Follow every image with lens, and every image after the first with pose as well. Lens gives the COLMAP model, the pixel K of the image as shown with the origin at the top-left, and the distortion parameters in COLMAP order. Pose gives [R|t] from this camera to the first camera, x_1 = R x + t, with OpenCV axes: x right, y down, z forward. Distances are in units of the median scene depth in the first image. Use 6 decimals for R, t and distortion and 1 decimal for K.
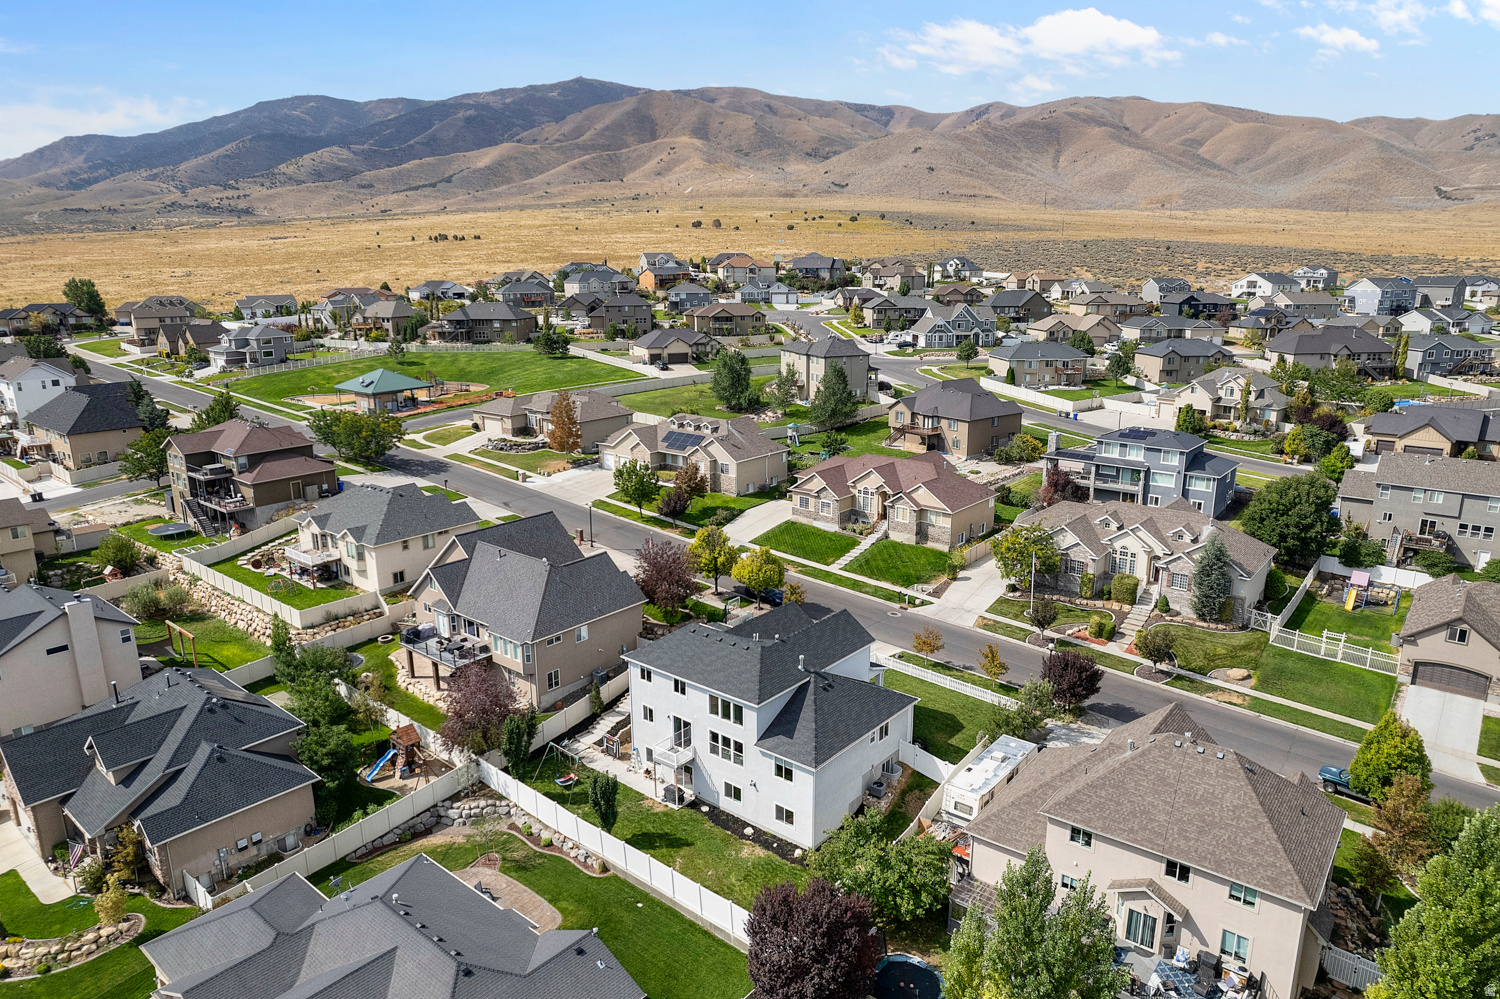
lens RADIAL K [[964.1, 0, 749.5], [0, 964.1, 501.7], [0, 0, 1]] dist [-0.072848, 0.066934]
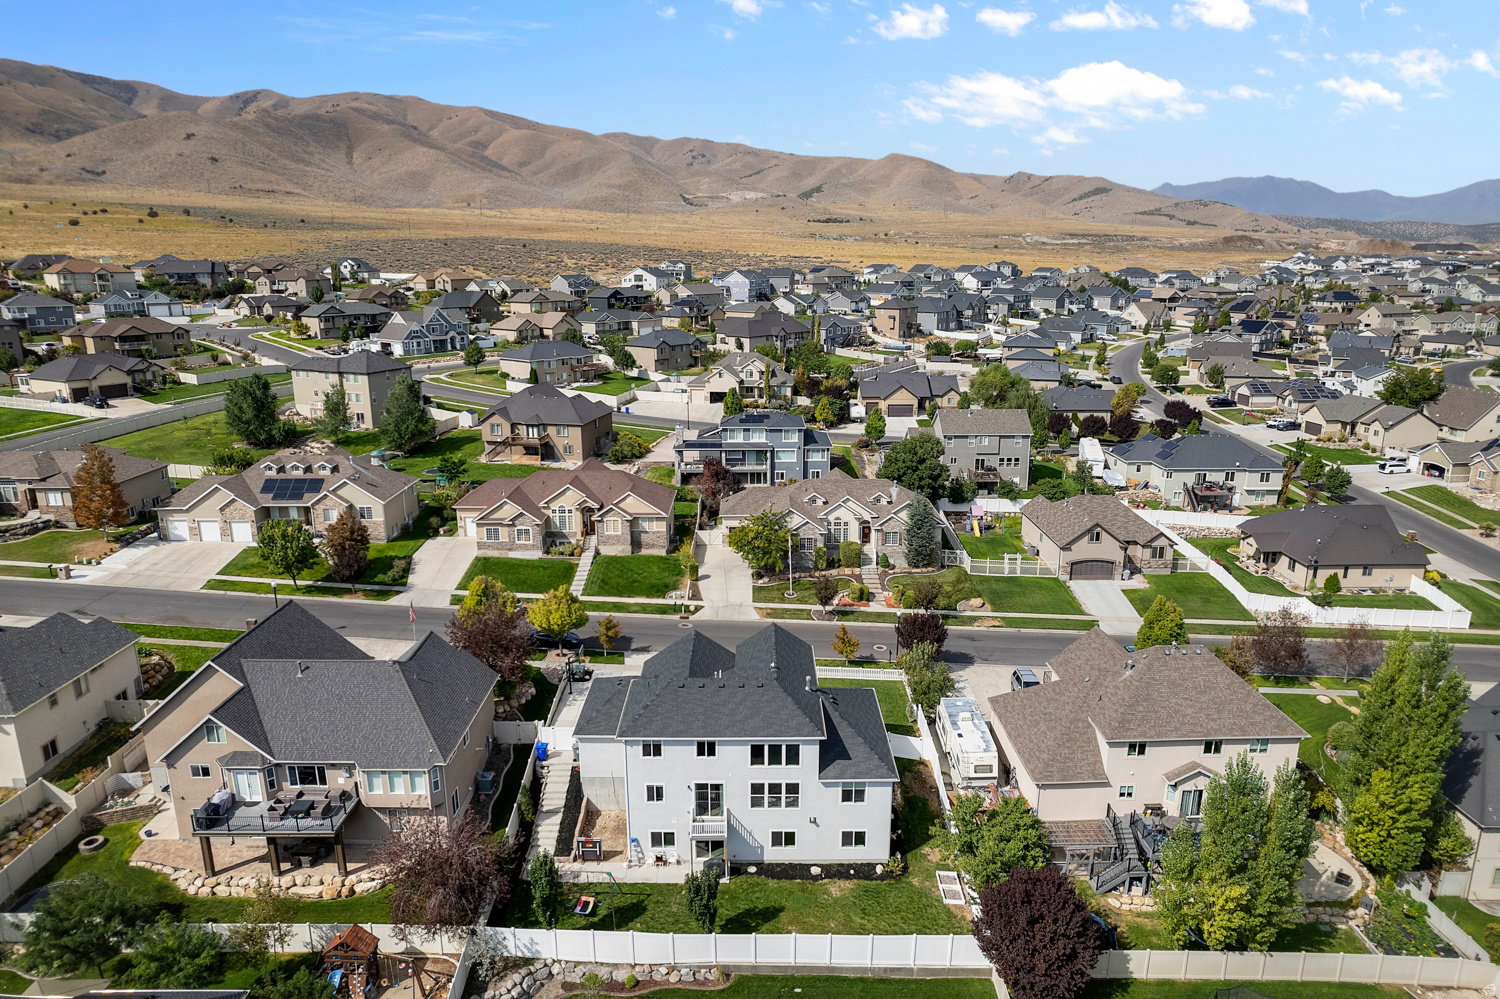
lens RADIAL K [[964.1, 0, 749.5], [0, 964.1, 501.7], [0, 0, 1]] dist [-0.072848, 0.066934]
pose [[0.769383, -0.158895, 0.618711, -0.315405], [0.157666, 0.985839, 0.057119, -0.043206], [-0.619025, 0.053603, 0.783540, 0.154366]]
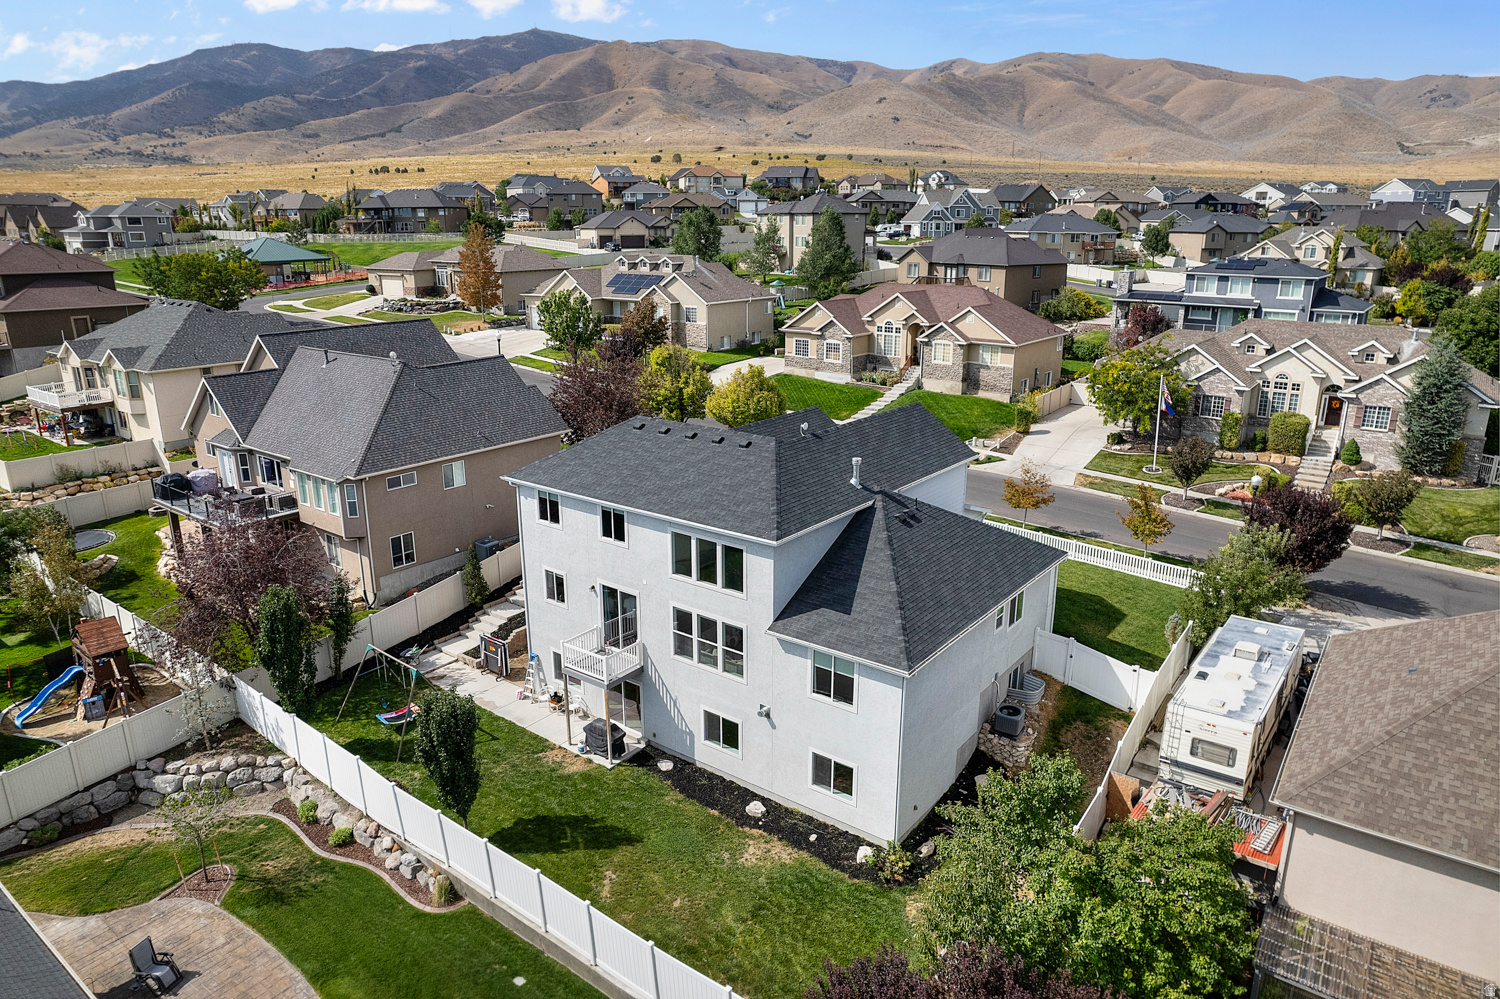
lens RADIAL K [[962.5, 0, 750.0], [0, 962.5, 499.5], [0, 0, 1]] dist [-0.078794, 0.071895]
pose [[0.999178, -0.006470, 0.040013, -0.012100], [0.005106, 0.999406, 0.034092, 0.092961], [-0.040210, -0.033860, 0.998617, 0.283779]]
